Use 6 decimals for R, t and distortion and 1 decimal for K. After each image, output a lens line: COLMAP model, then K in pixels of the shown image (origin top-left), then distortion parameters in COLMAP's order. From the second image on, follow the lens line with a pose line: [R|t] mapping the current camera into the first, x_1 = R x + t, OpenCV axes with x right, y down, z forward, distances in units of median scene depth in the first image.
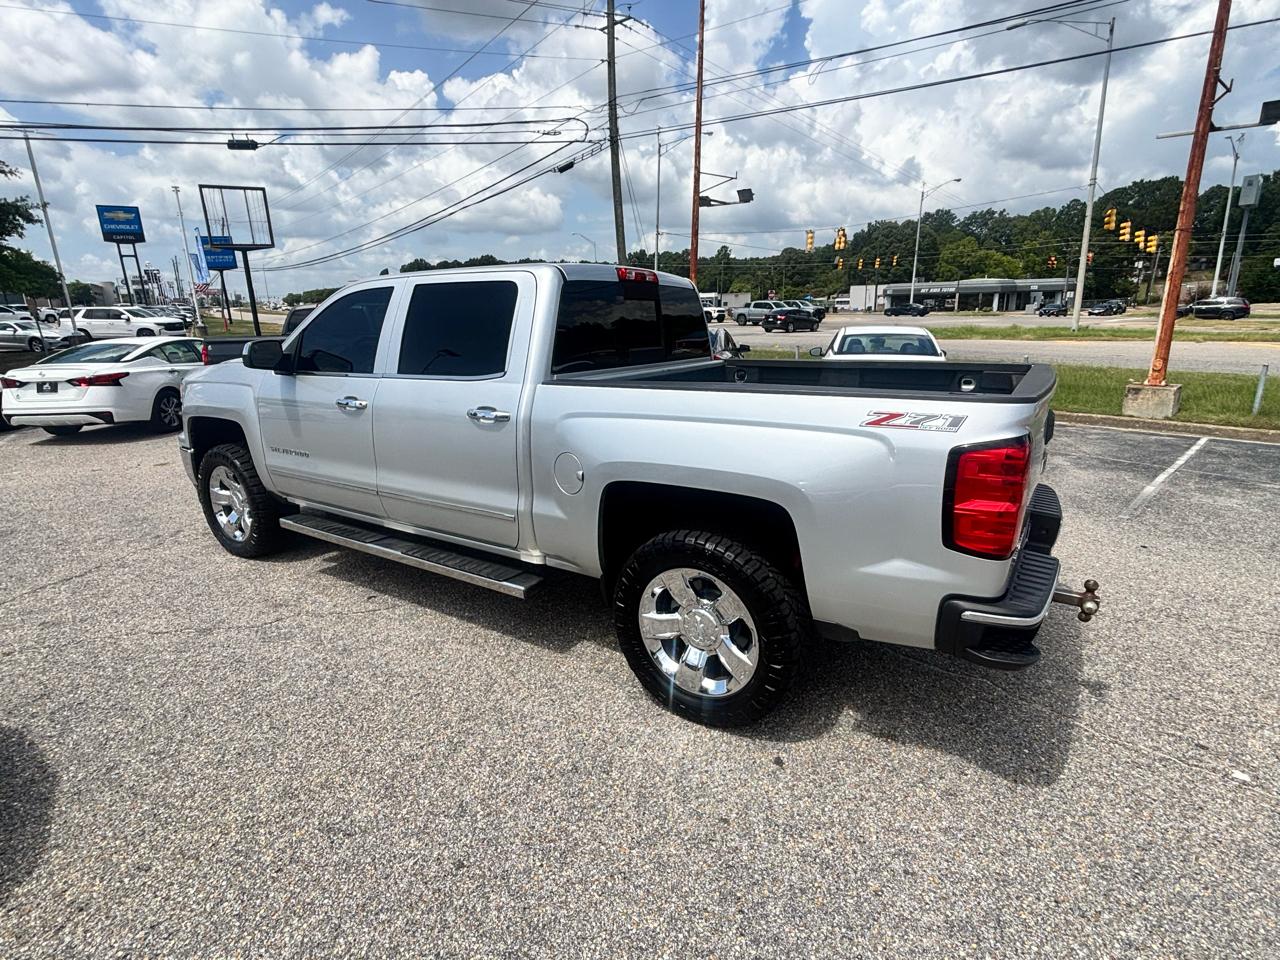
lens RADIAL K [[652.9, 0, 637.0], [0, 652.9, 470.9], [0, 0, 1]] dist [-0.012805, 0.008502]
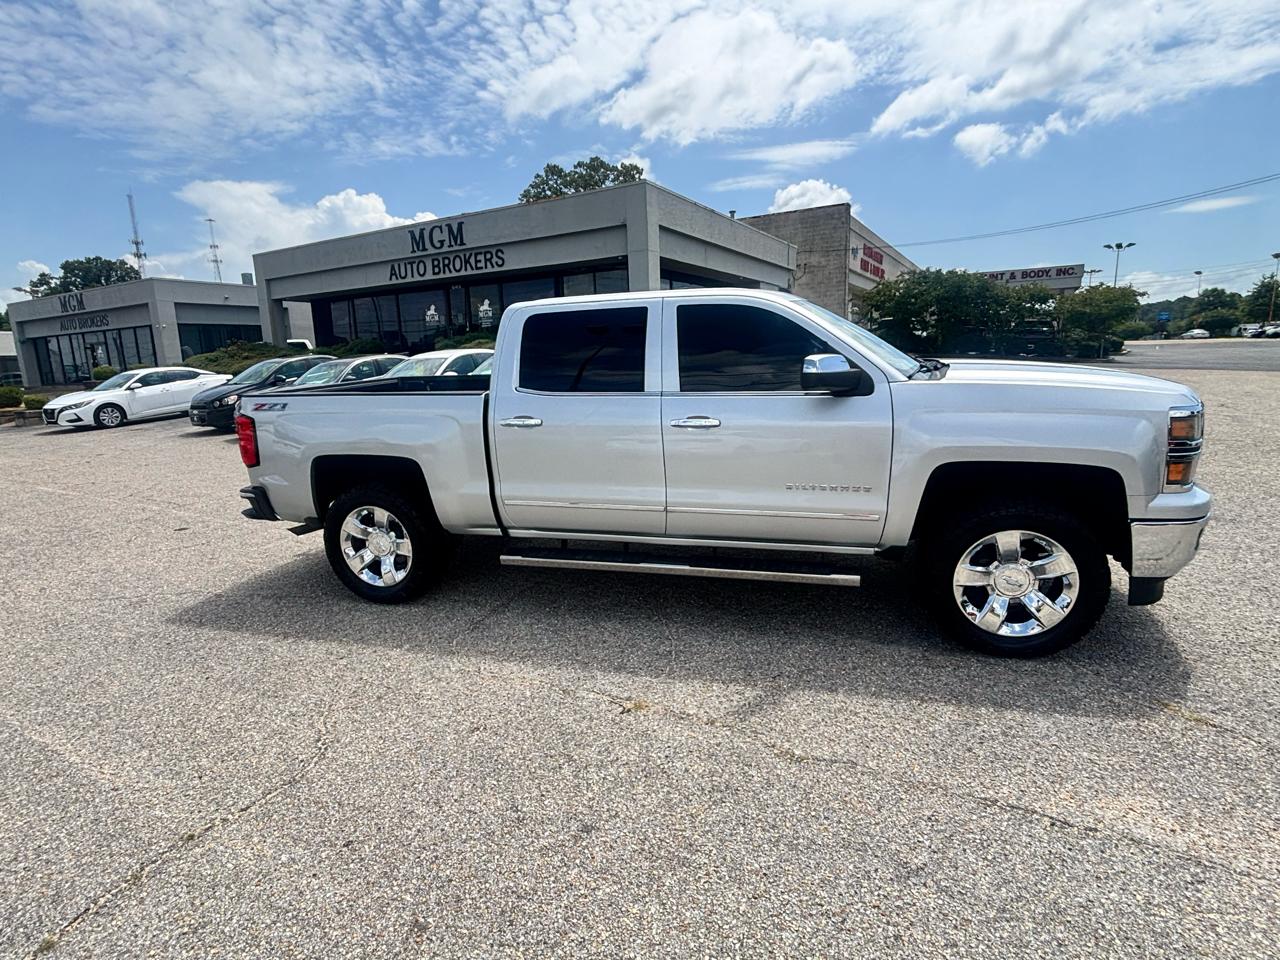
lens RADIAL K [[652.9, 0, 636.5], [0, 652.9, 472.8], [0, 0, 1]] dist [-0.012805, 0.008502]
pose [[-0.958786, 0.109466, -0.262195, 0.045759], [-0.010299, 0.908808, 0.417087, -0.120032], [0.283942, 0.402598, -0.870225, 0.505708]]
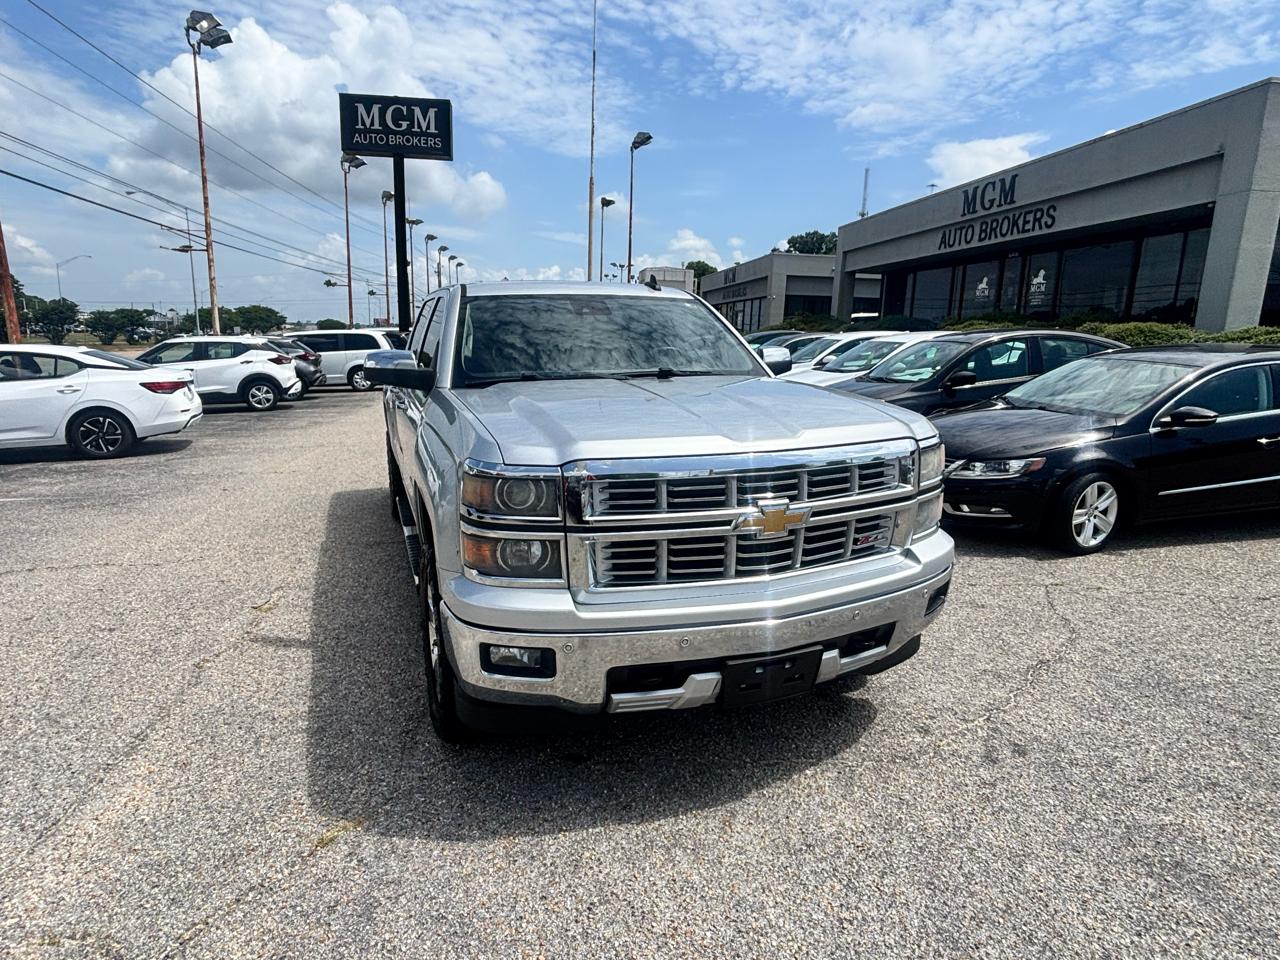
lens RADIAL K [[742.9, 0, 633.5], [0, 742.9, 471.7], [0, 0, 1]] dist [-0.010845, 0.004998]
pose [[-0.800761, -0.105807, 0.589565, -0.254939], [0.144270, 0.921229, 0.361280, -0.108241], [-0.581350, 0.374355, -0.722419, 0.471338]]
